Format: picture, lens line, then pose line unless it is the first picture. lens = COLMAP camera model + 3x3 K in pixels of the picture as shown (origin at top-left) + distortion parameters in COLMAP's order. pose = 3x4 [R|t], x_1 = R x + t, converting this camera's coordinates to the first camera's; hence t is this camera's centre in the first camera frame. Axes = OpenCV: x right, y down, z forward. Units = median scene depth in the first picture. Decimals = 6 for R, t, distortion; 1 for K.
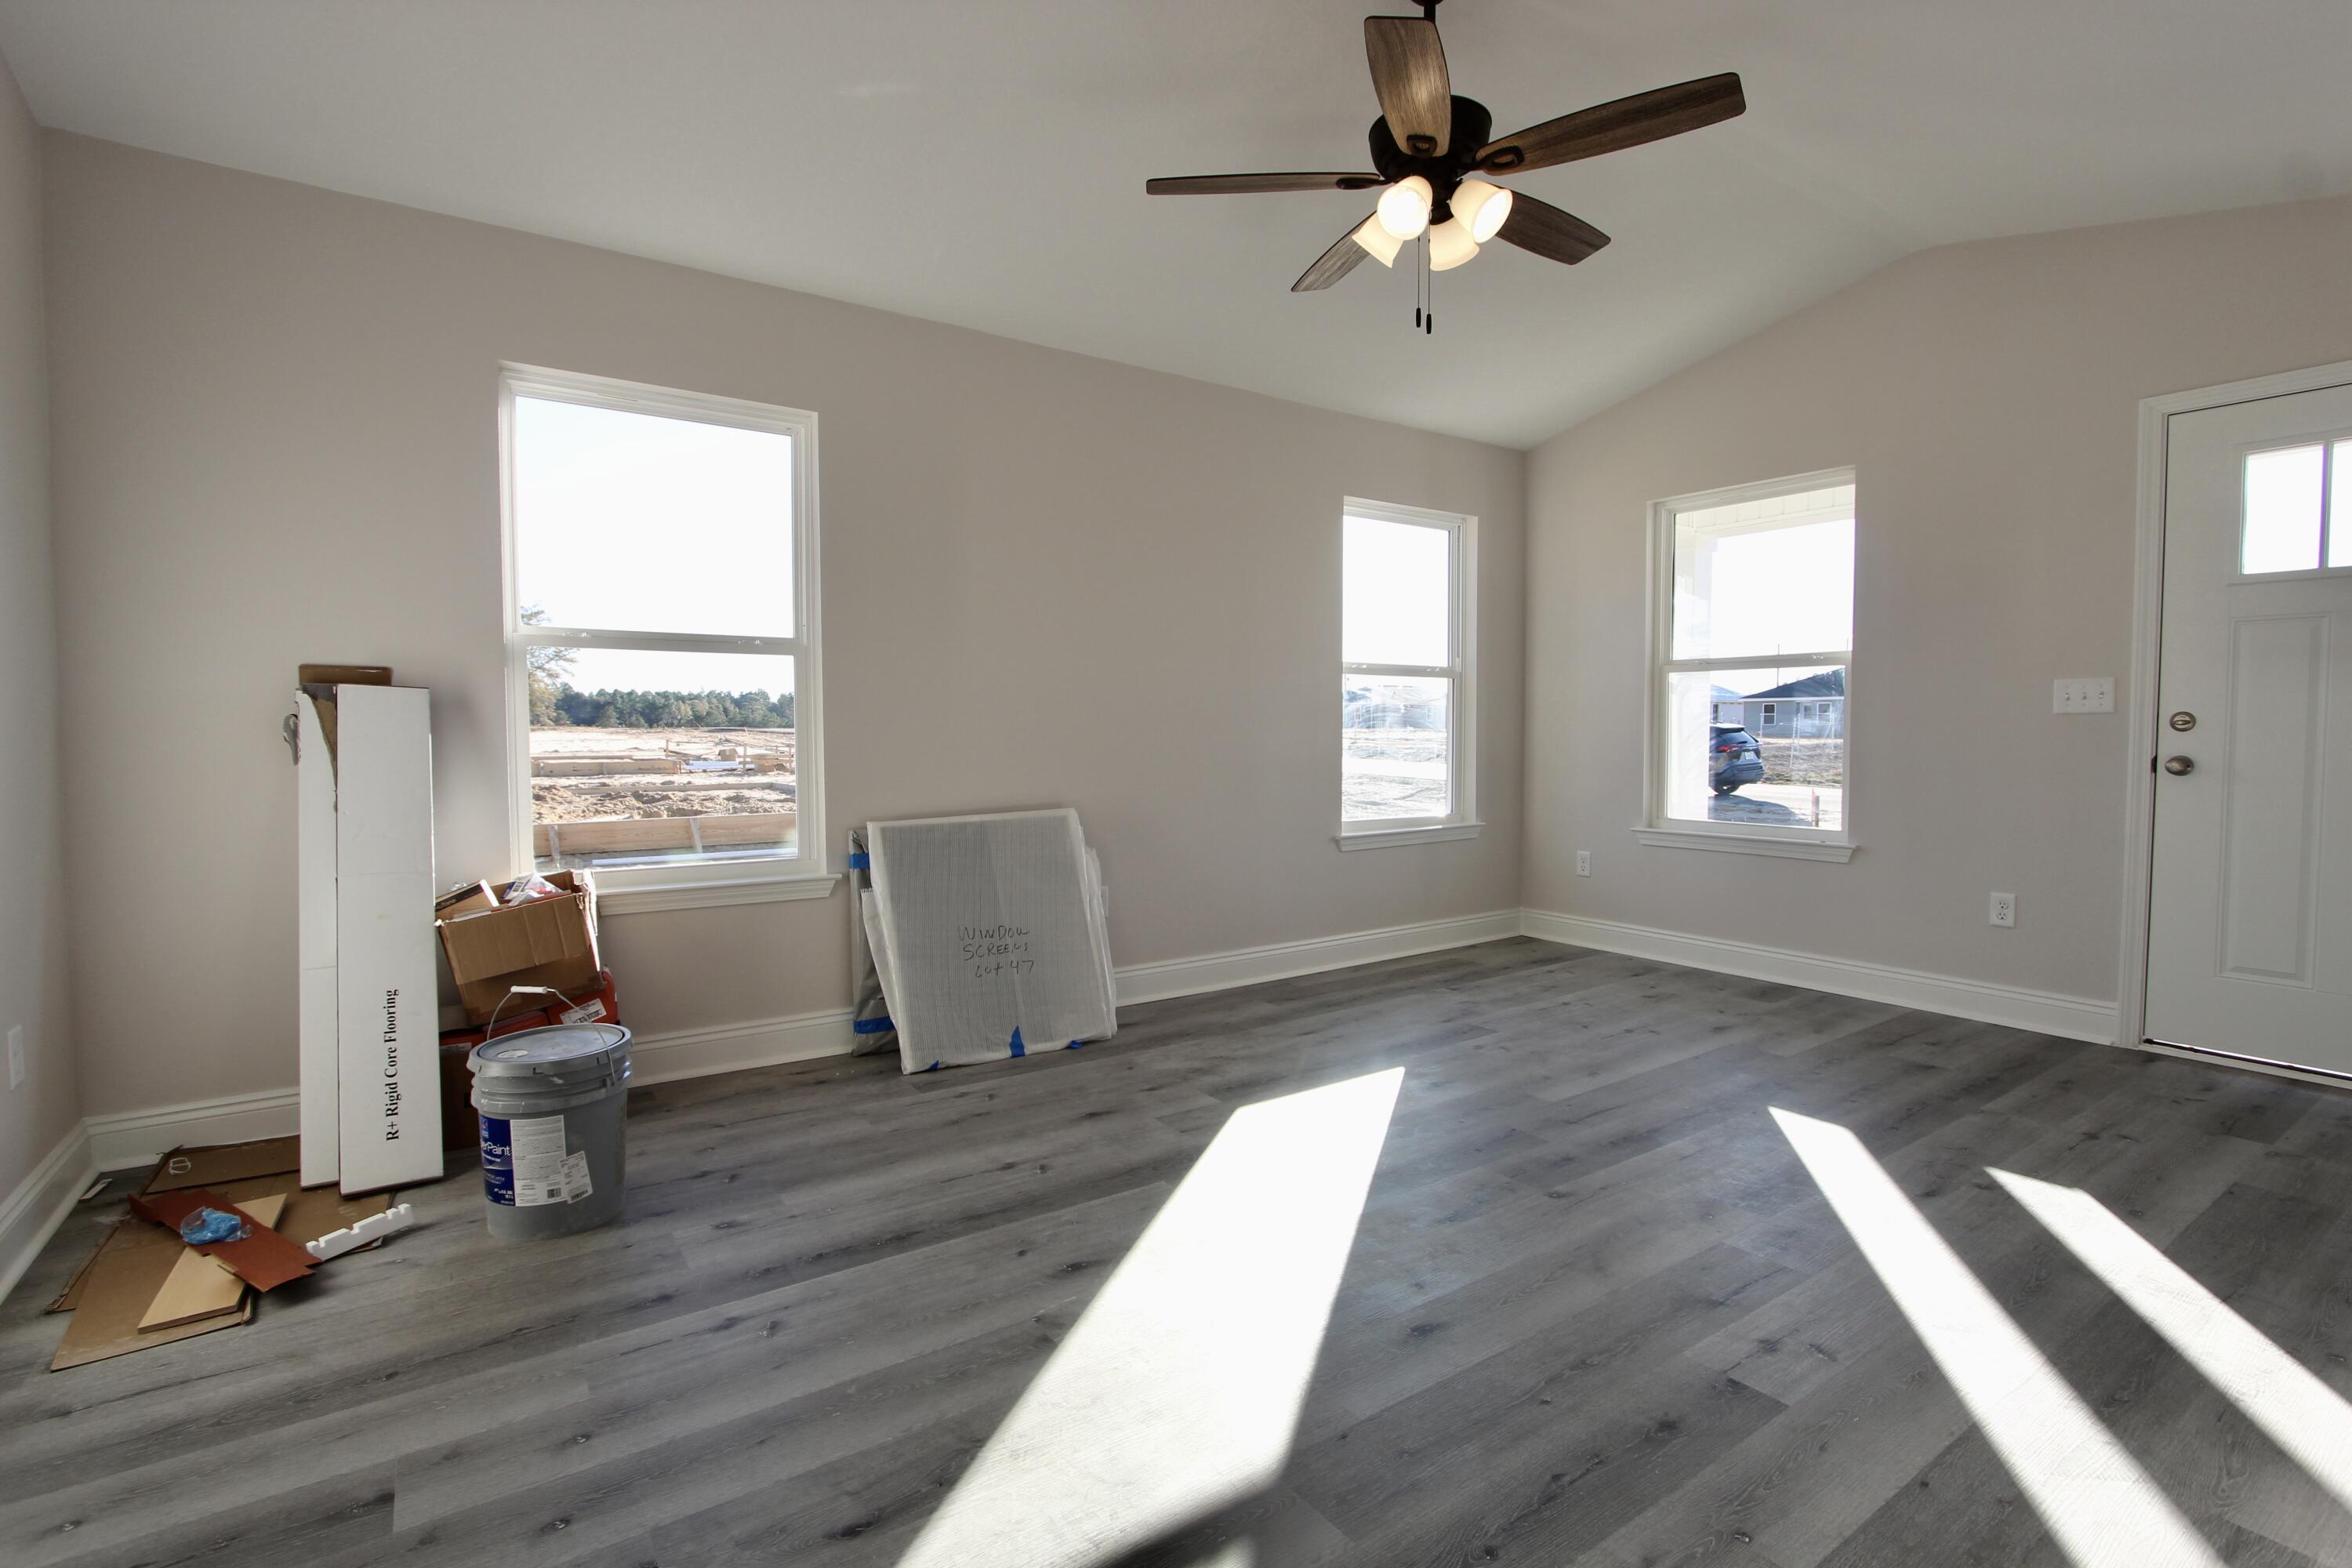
lens RADIAL K [[1086.7, 0, 1178.9], [0, 1086.7, 775.2], [0, 0, 1]] dist [-0.018730, 0.003761]
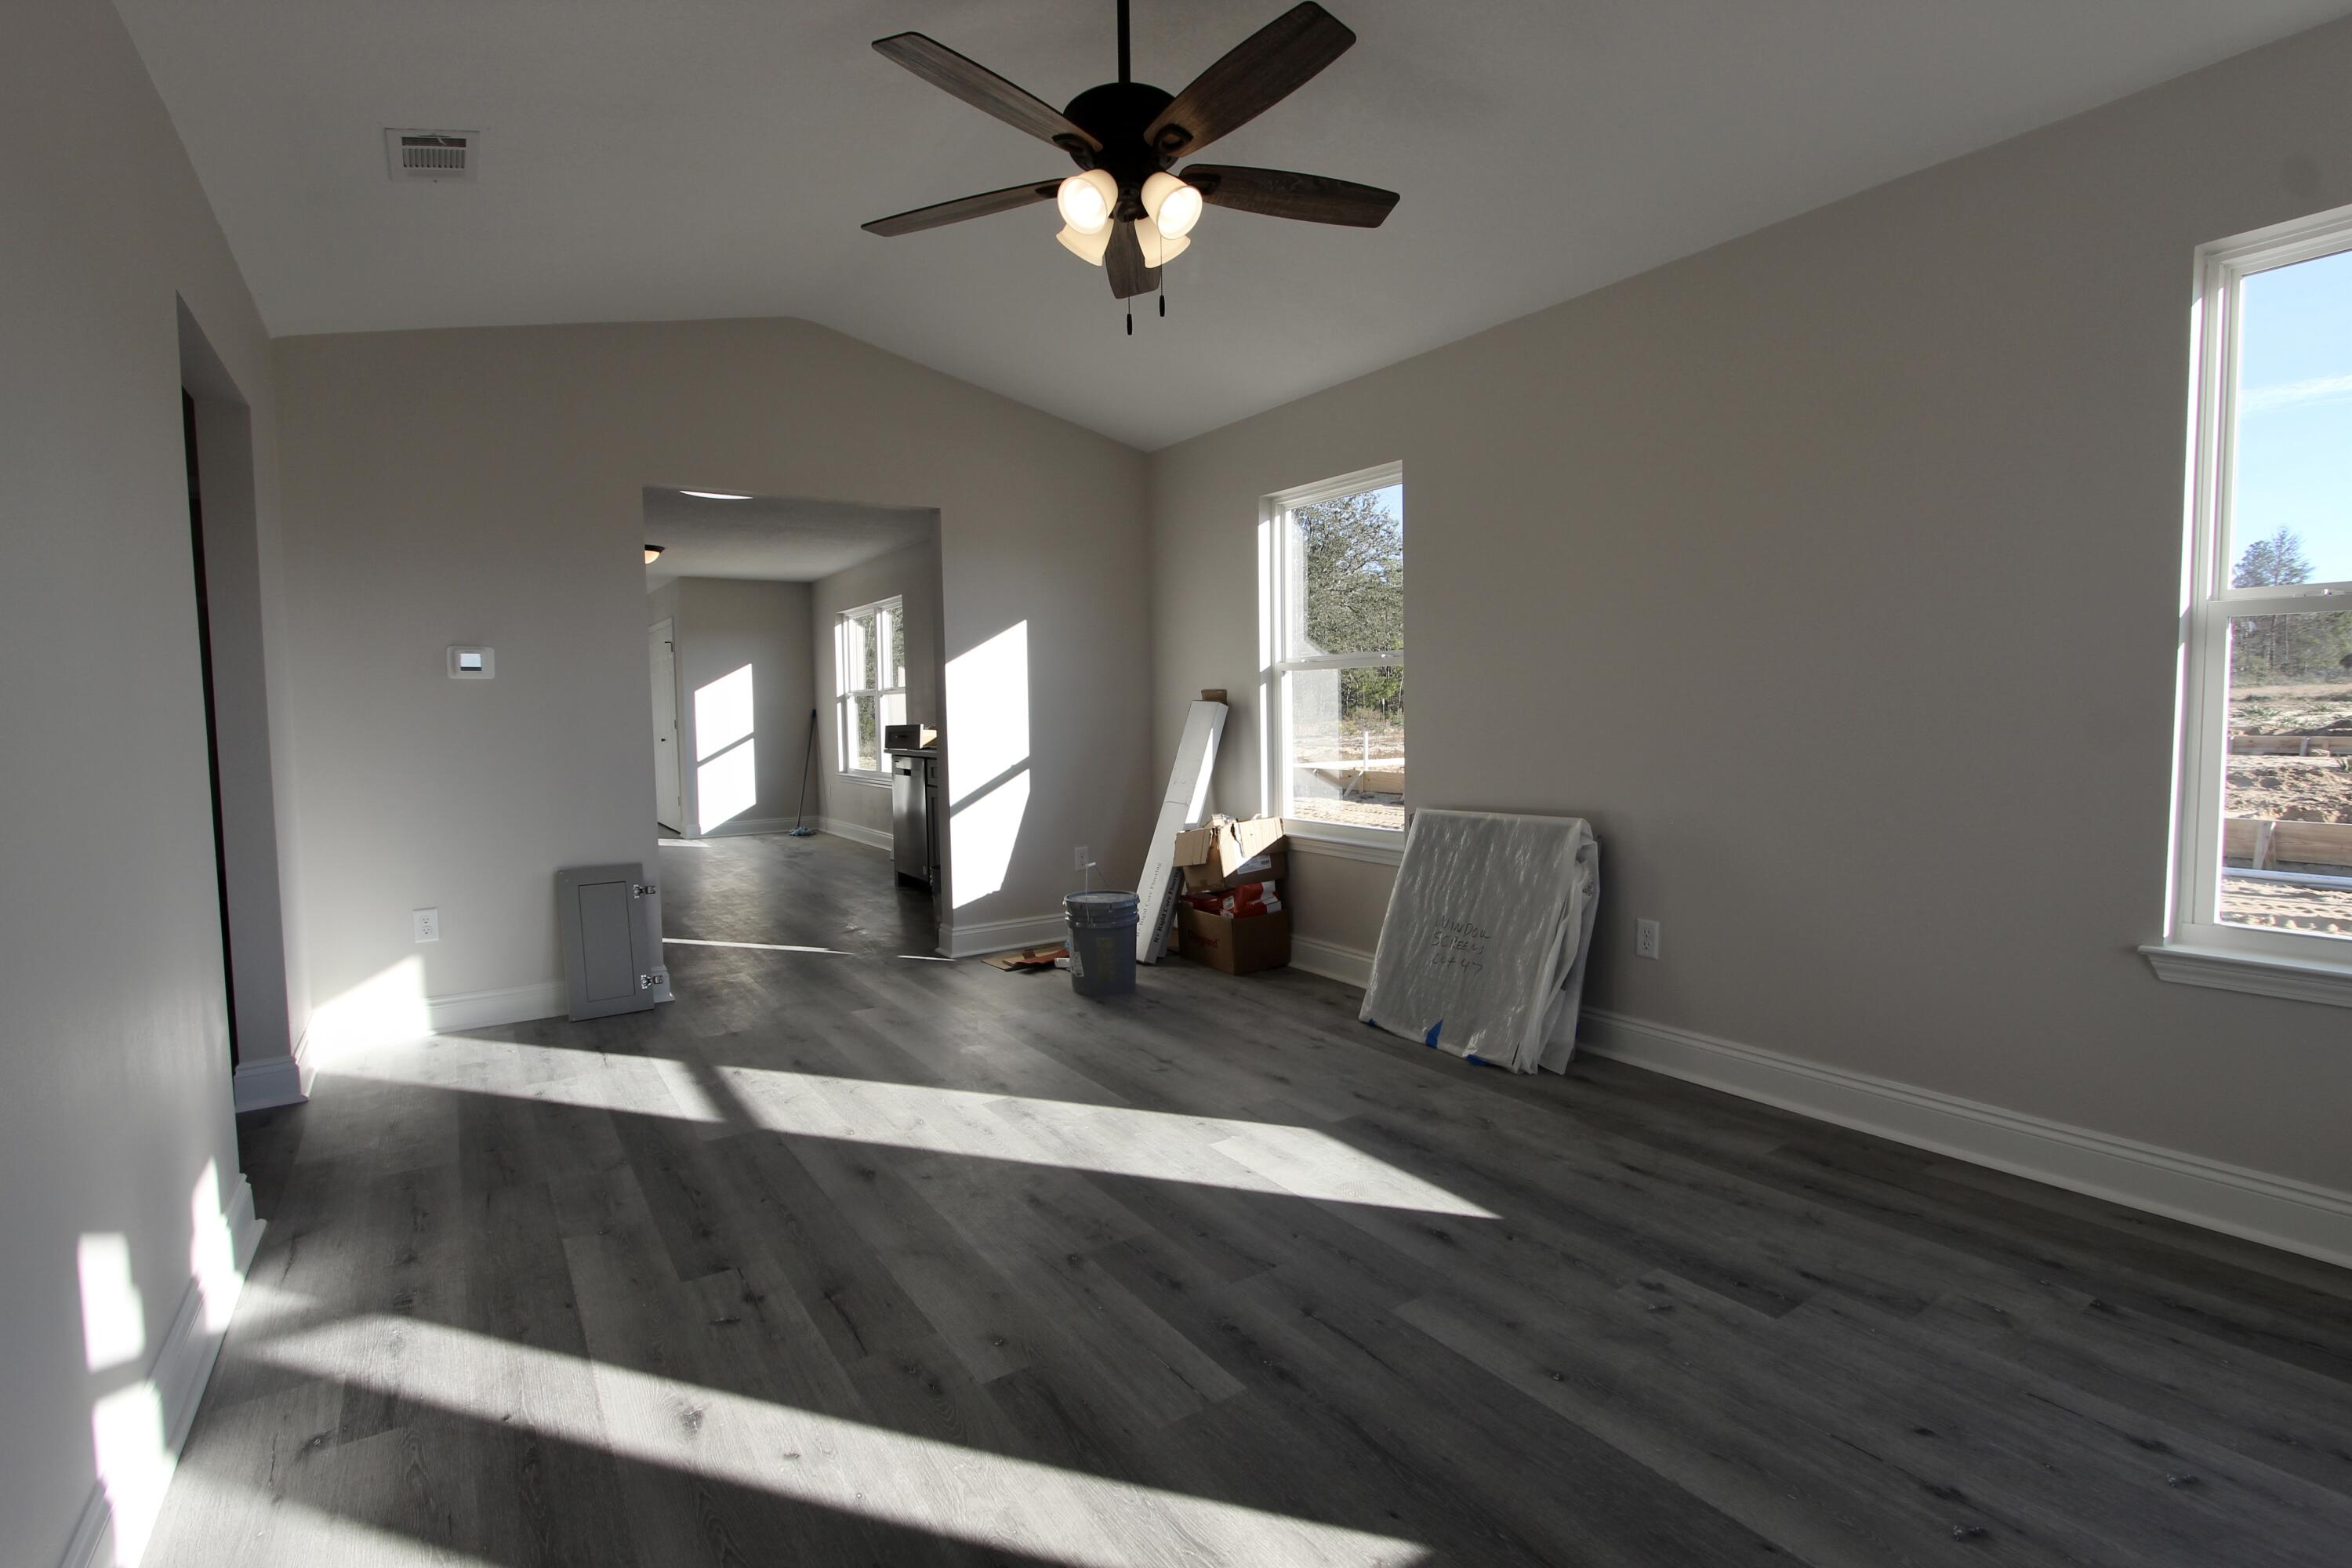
lens RADIAL K [[1086.7, 0, 1170.7], [0, 1086.7, 779.8], [0, 0, 1]] dist [-0.018730, 0.003761]
pose [[-0.010615, 0.067347, -0.997673, 0.967976], [-0.025265, 0.997393, 0.067597, -0.064393], [0.999624, 0.025924, -0.008886, 0.843739]]
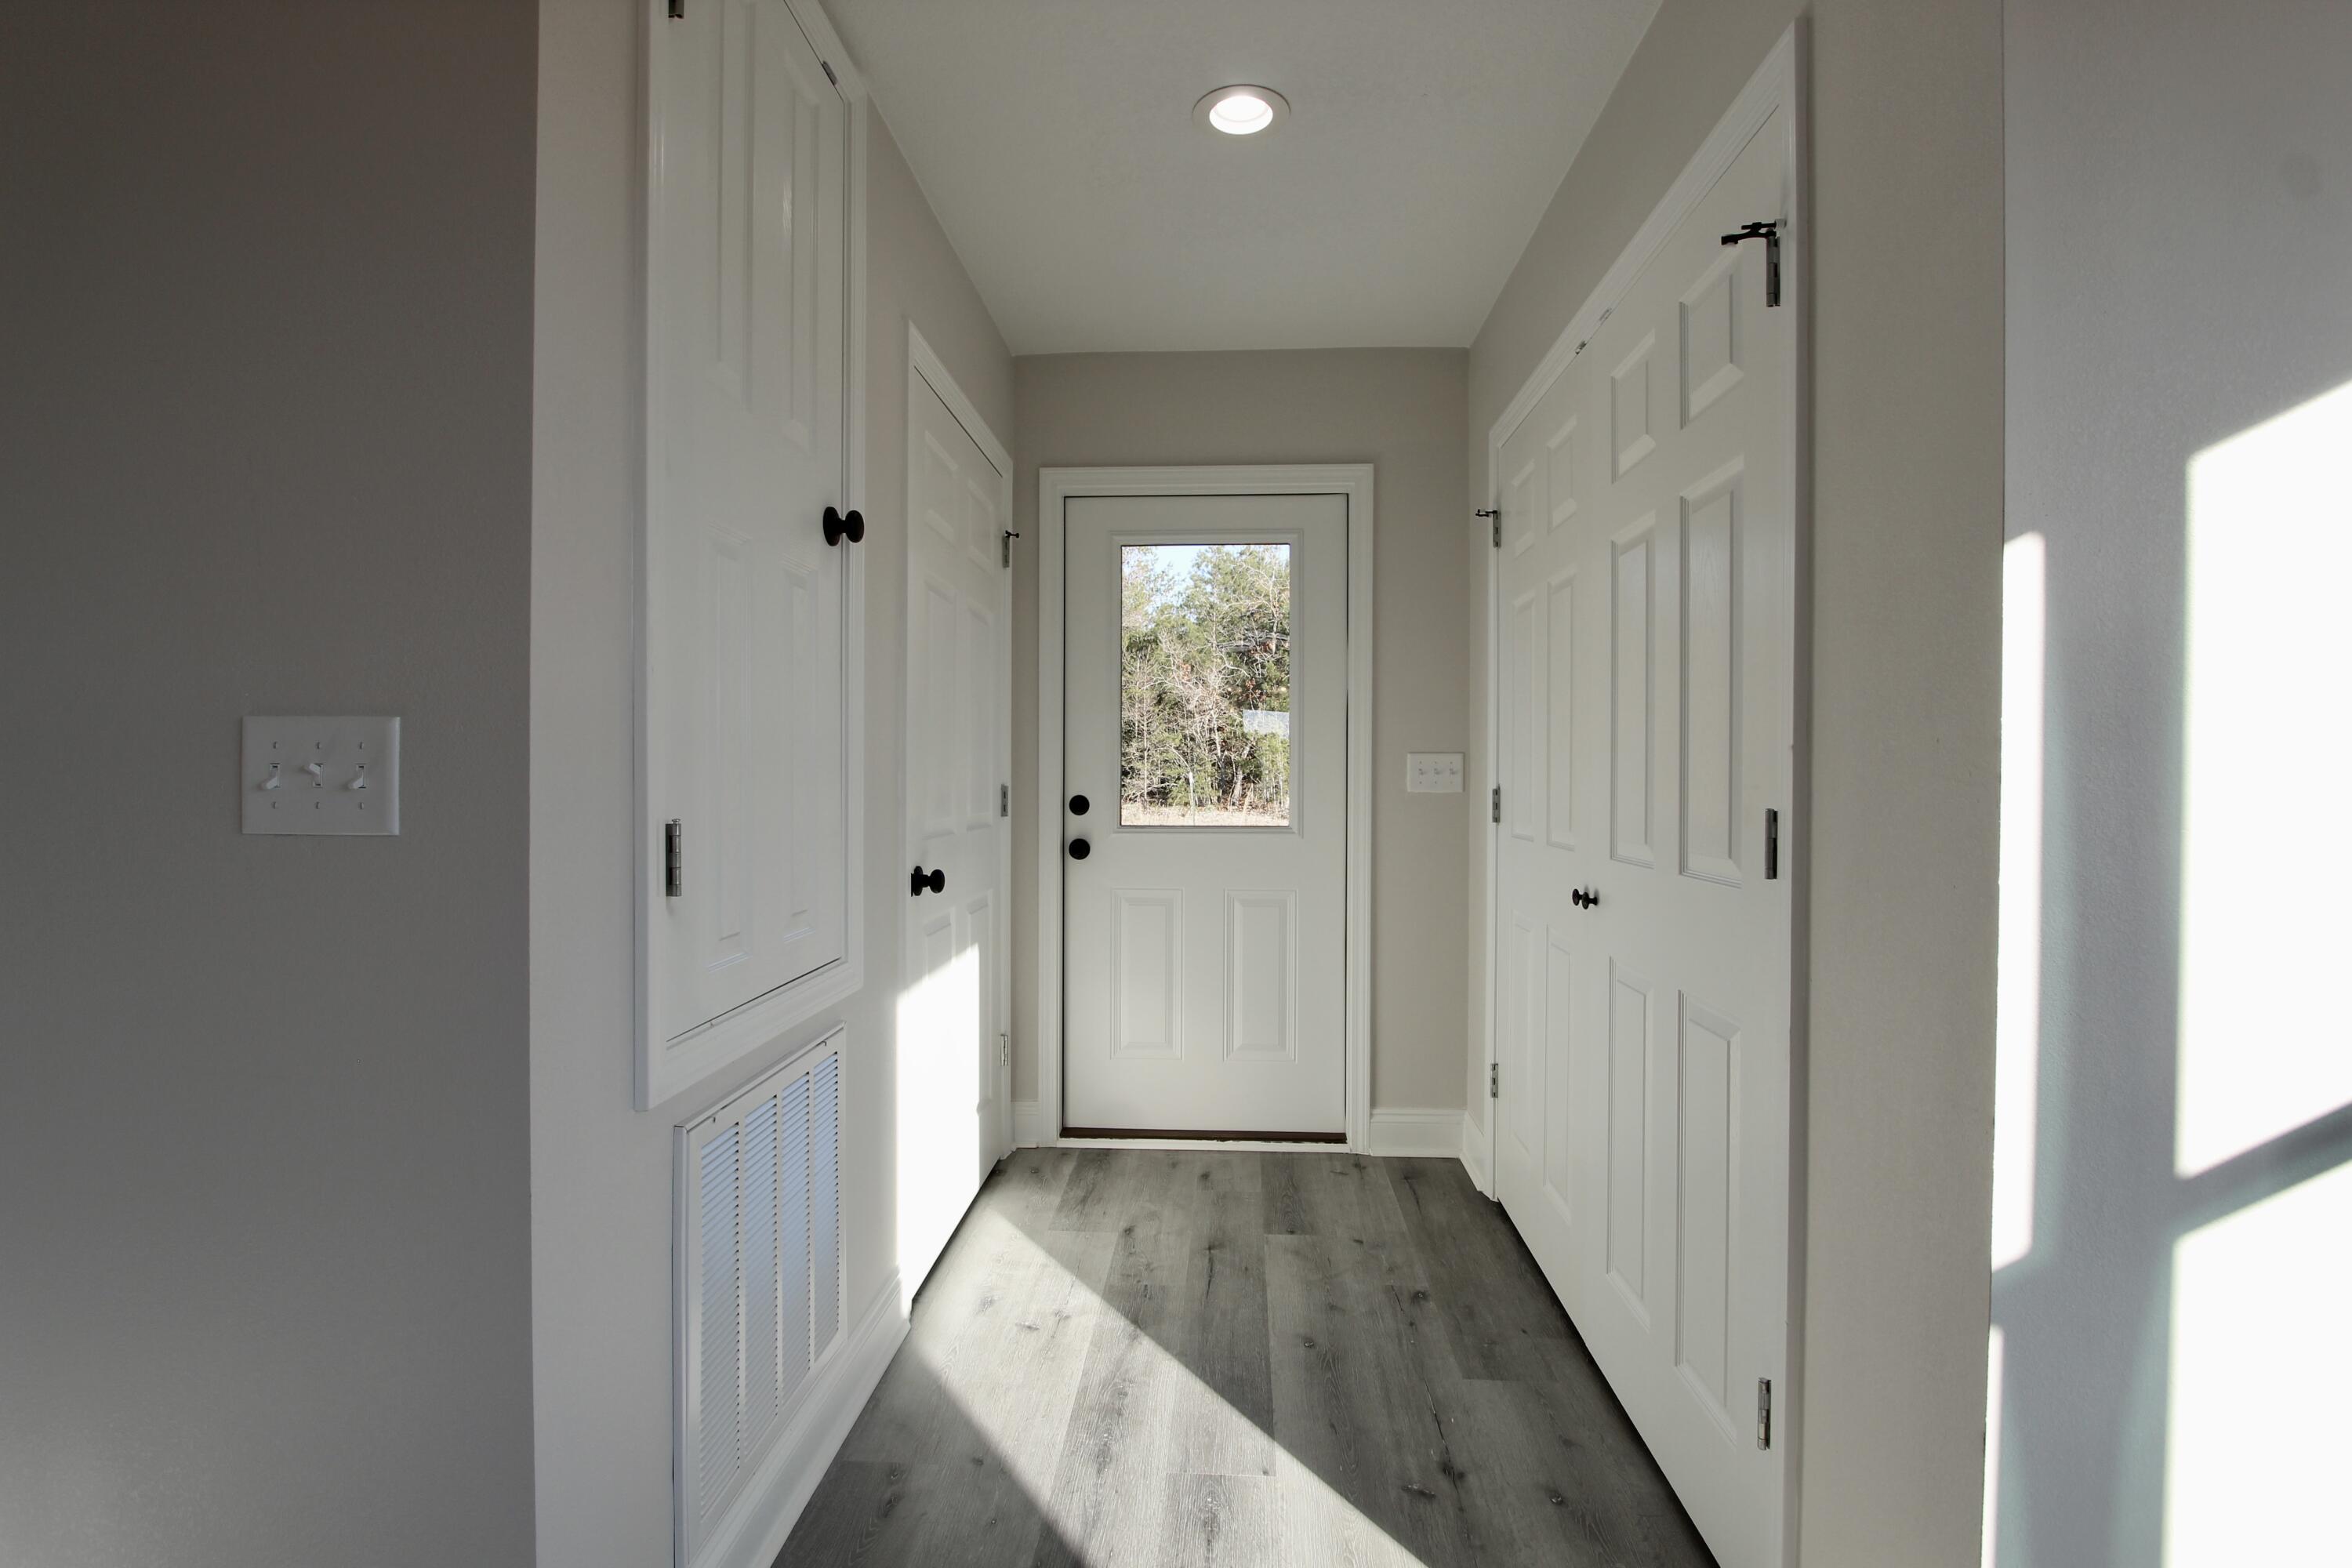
lens RADIAL K [[1086.7, 0, 1180.5], [0, 1086.7, 771.4], [0, 0, 1]] dist [-0.018730, 0.003761]
pose [[-0.609425, -0.001334, -0.792843, -1.818437], [-0.037848, 0.998907, 0.027412, -0.006017], [0.791940, 0.046713, -0.608810, -0.618763]]
